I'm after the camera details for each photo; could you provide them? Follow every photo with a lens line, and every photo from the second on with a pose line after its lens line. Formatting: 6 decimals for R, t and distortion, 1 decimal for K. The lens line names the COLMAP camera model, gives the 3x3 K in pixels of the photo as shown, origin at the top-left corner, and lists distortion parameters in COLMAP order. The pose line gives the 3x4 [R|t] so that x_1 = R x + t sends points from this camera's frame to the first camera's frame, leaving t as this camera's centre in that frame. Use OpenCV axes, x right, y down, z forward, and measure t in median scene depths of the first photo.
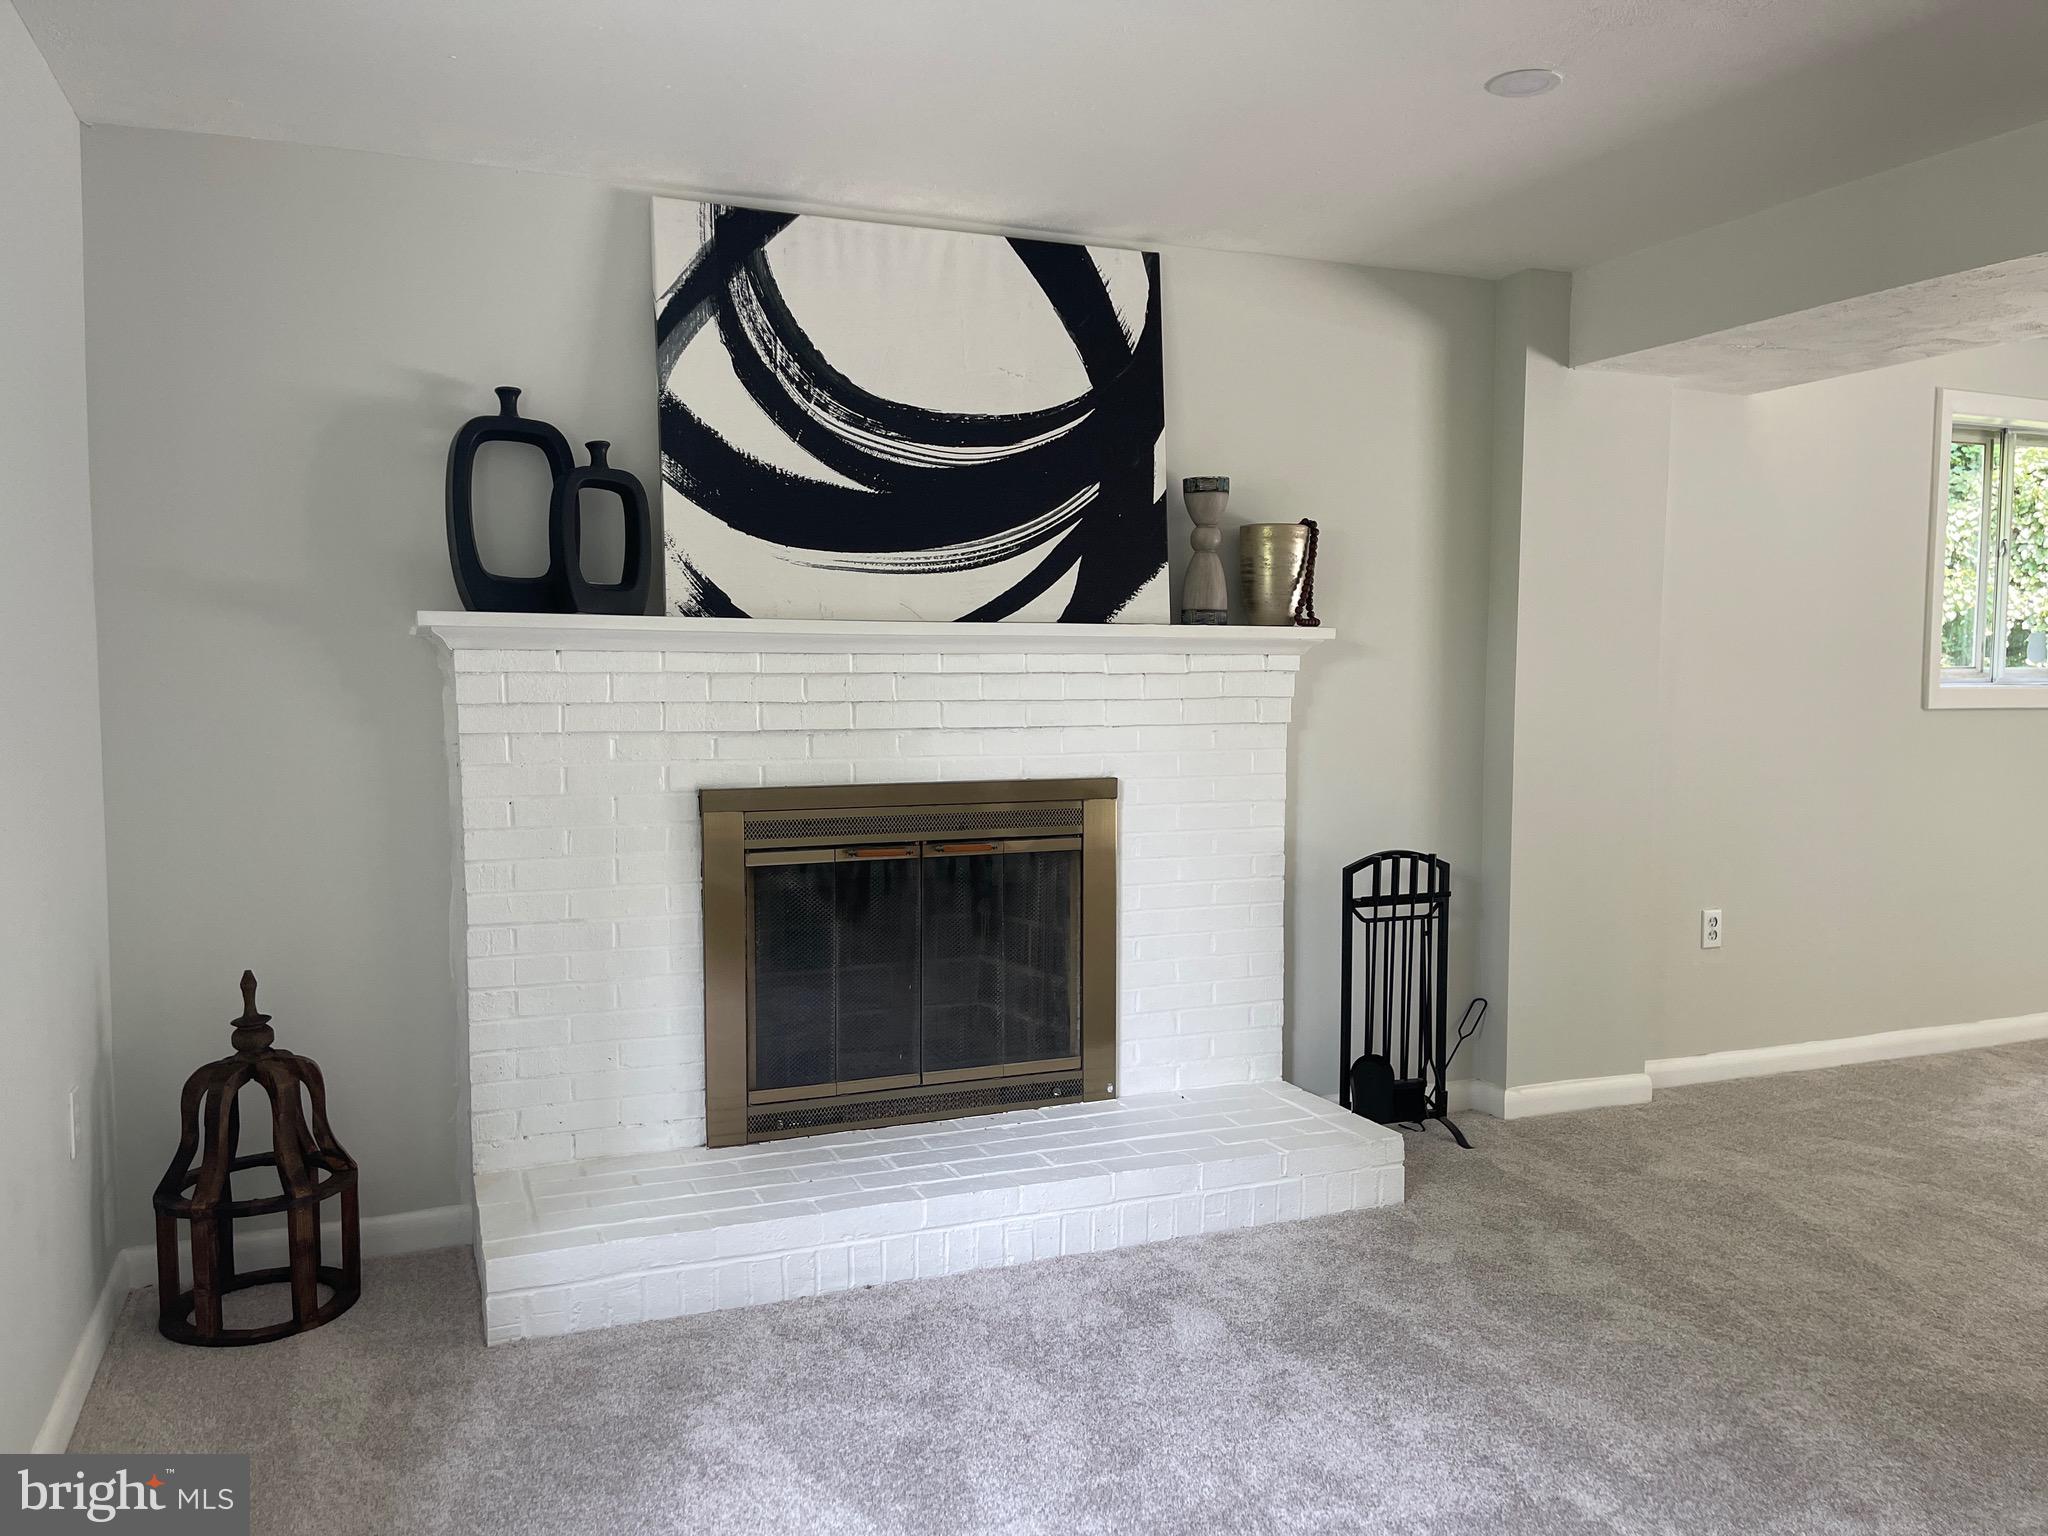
lens RADIAL K [[1555.4, 0, 1025.3], [0, 1555.4, 776.2], [0, 0, 1]] dist [0.010465, -0.000742]
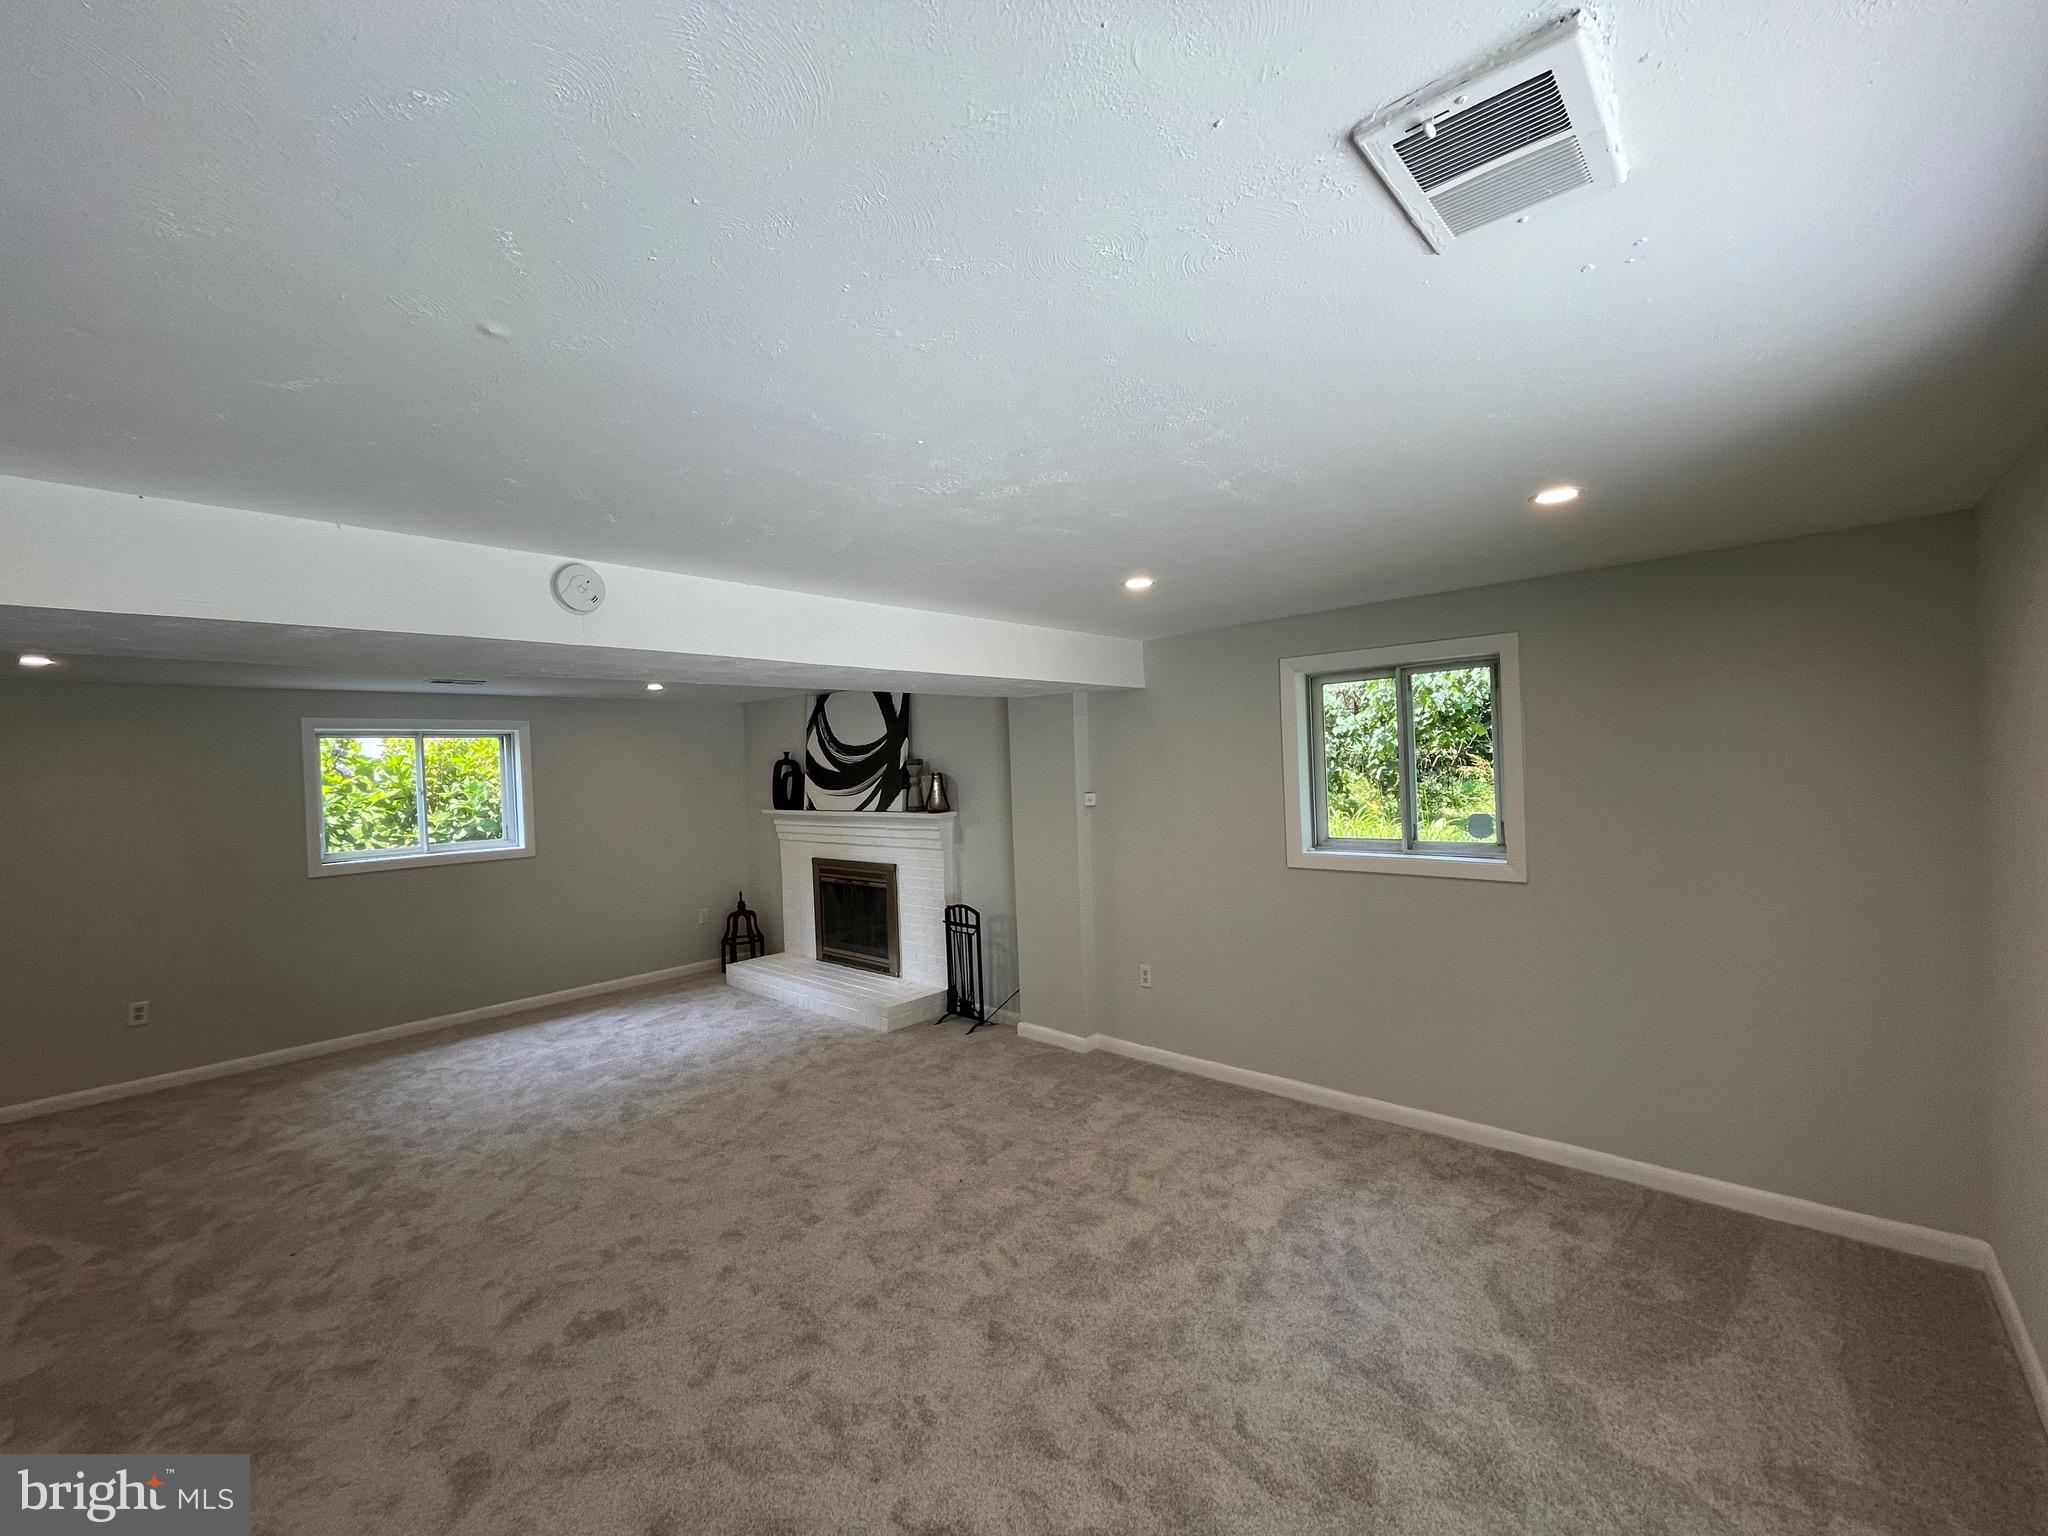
lens RADIAL K [[829.4, 0, 1026.5], [0, 829.4, 763.1], [0, 0, 1]] dist [-0.002837, -0.000229]
pose [[0.432558, -0.020253, -0.901379, 1.635873], [-0.026446, 0.999033, -0.035138, -0.146912], [0.901218, 0.039037, 0.431604, 0.578671]]
